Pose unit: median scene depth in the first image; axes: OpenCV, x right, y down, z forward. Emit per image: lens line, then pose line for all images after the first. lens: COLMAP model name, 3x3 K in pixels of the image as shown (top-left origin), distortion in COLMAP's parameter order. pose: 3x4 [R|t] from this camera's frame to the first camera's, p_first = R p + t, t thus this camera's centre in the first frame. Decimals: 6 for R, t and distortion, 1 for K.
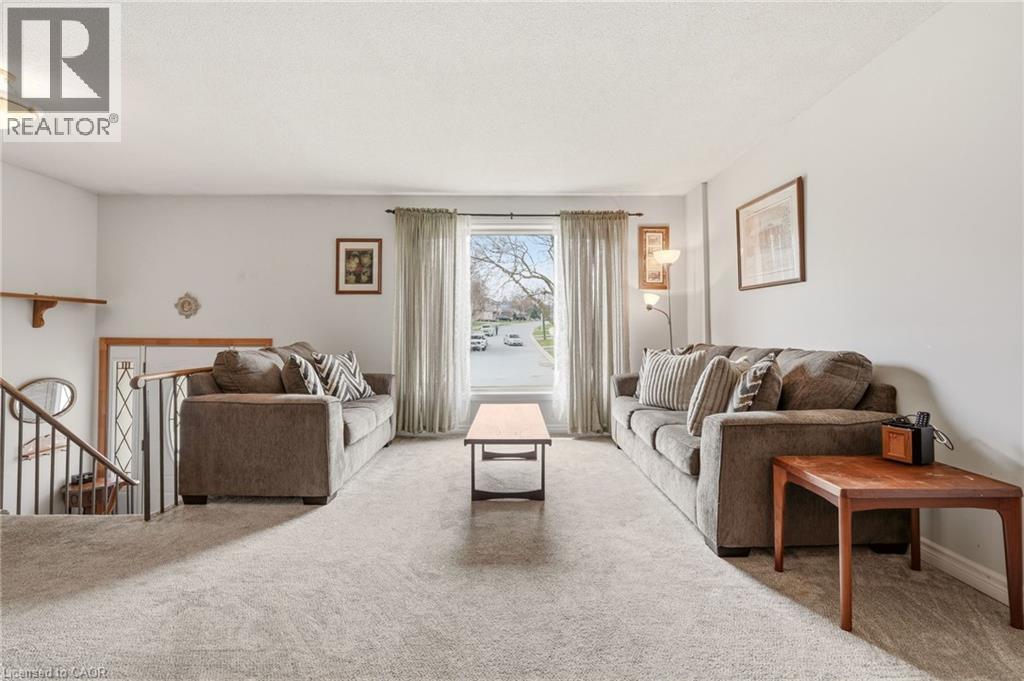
lens RADIAL K [[456.6, 0, 515.0], [0, 456.6, 319.3], [0, 0, 1]] dist [-0.008264, 0.002258]
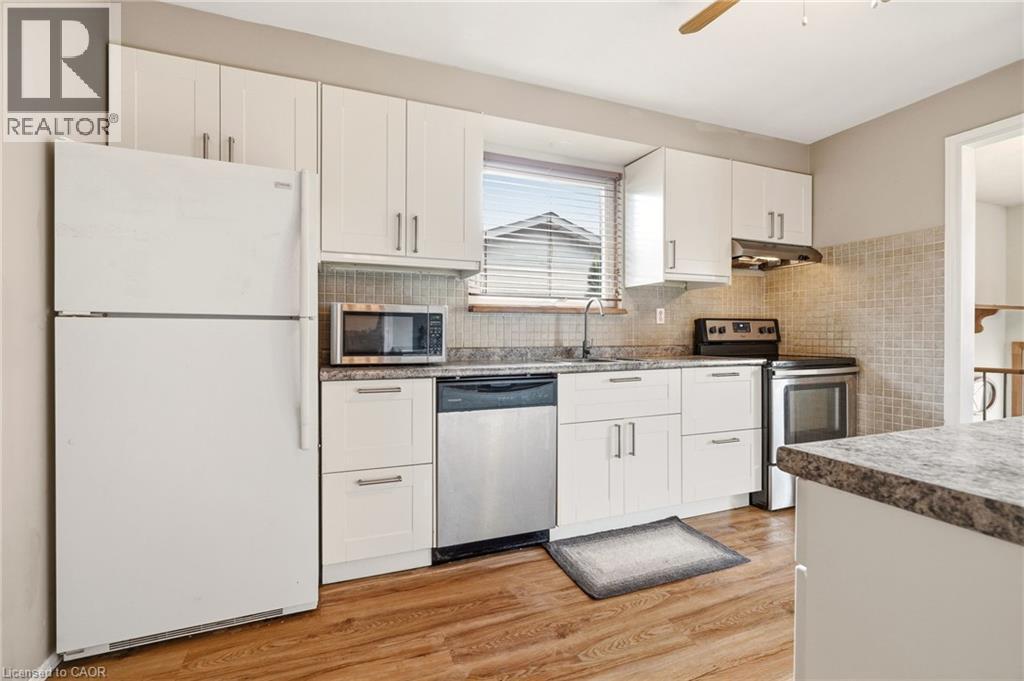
lens RADIAL K [[456.6, 0, 513.4], [0, 456.6, 328.5], [0, 0, 1]] dist [-0.008264, 0.002258]
pose [[0.351341, -0.013308, -0.936153, -0.341471], [0.025600, 0.999662, -0.004603, -0.015882], [0.935897, -0.022349, 0.351563, -0.460633]]
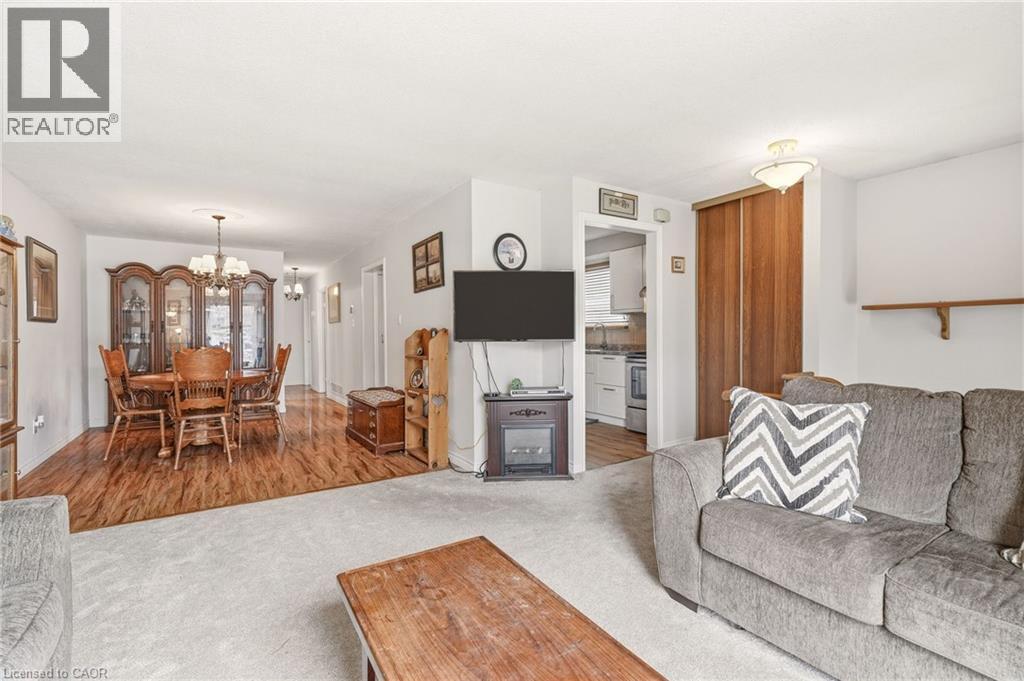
lens RADIAL K [[456.6, 0, 504.3], [0, 456.6, 339.0], [0, 0, 1]] dist [-0.008264, 0.002258]
pose [[-0.852181, 0.011326, -0.523124, 0.104058], [0.021428, 0.999682, -0.013263, 0.003600], [0.522807, -0.022512, -0.852153, 0.897291]]
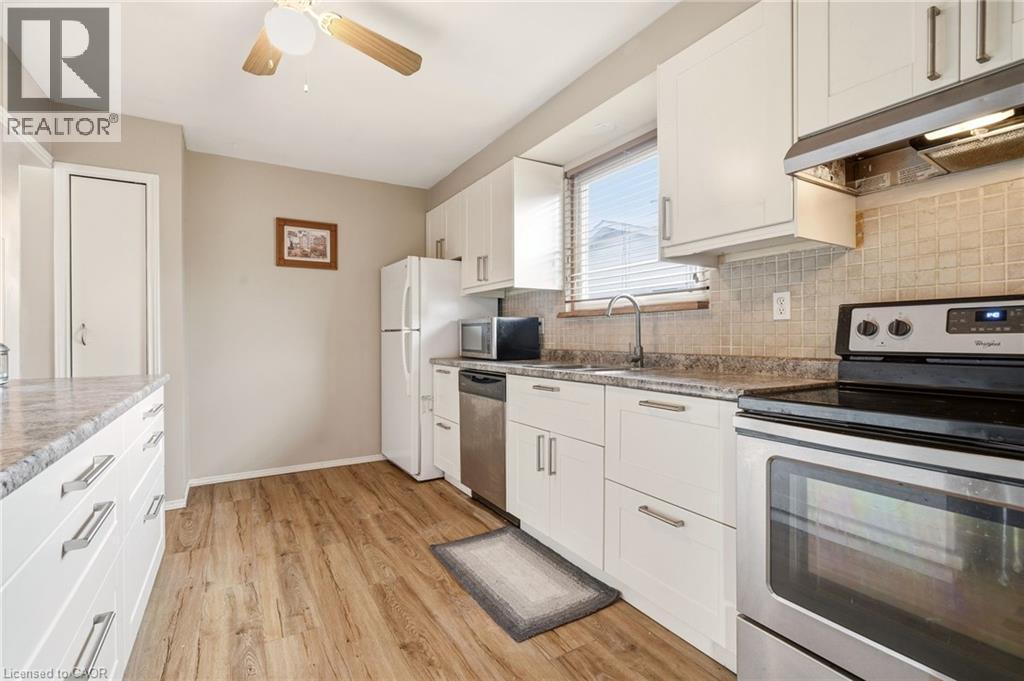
lens RADIAL K [[456.6, 0, 503.9], [0, 456.6, 332.7], [0, 0, 1]] dist [-0.008264, 0.002258]
pose [[-0.867062, -0.005100, -0.498175, -0.511306], [0.014248, 0.999285, -0.035028, 0.001555], [0.497997, -0.037469, -0.866369, 0.229283]]
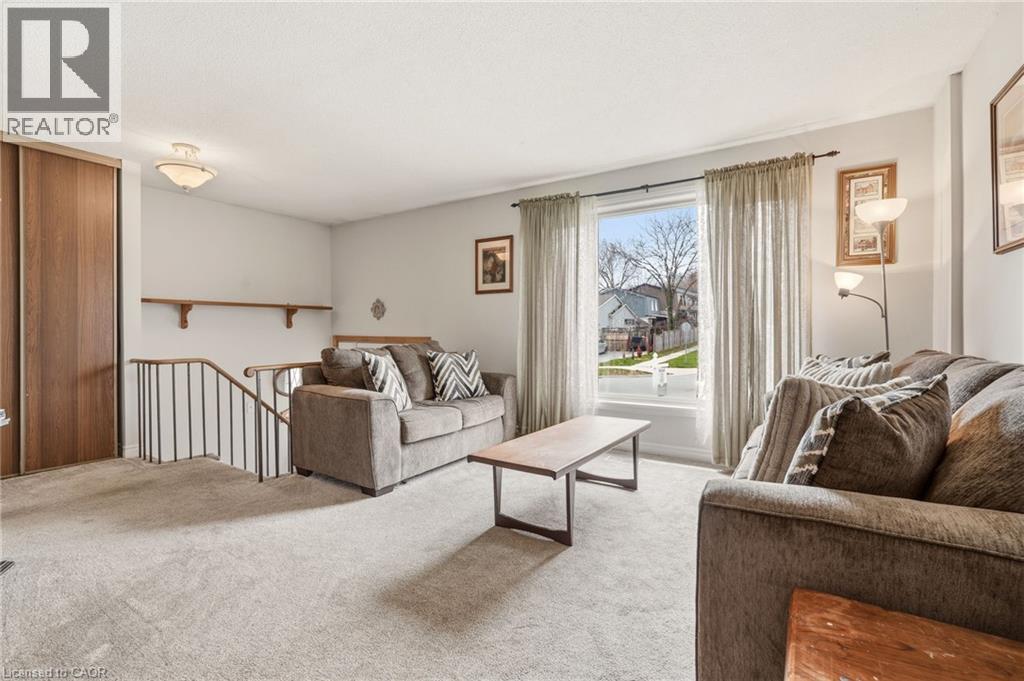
lens RADIAL K [[456.6, 0, 519.0], [0, 456.6, 335.2], [0, 0, 1]] dist [-0.008264, 0.002258]
pose [[0.837387, 0.004608, -0.546590, 0.259416], [0.016932, 0.999266, 0.034365, 0.003547], [0.546348, -0.038032, 0.836695, 0.193435]]
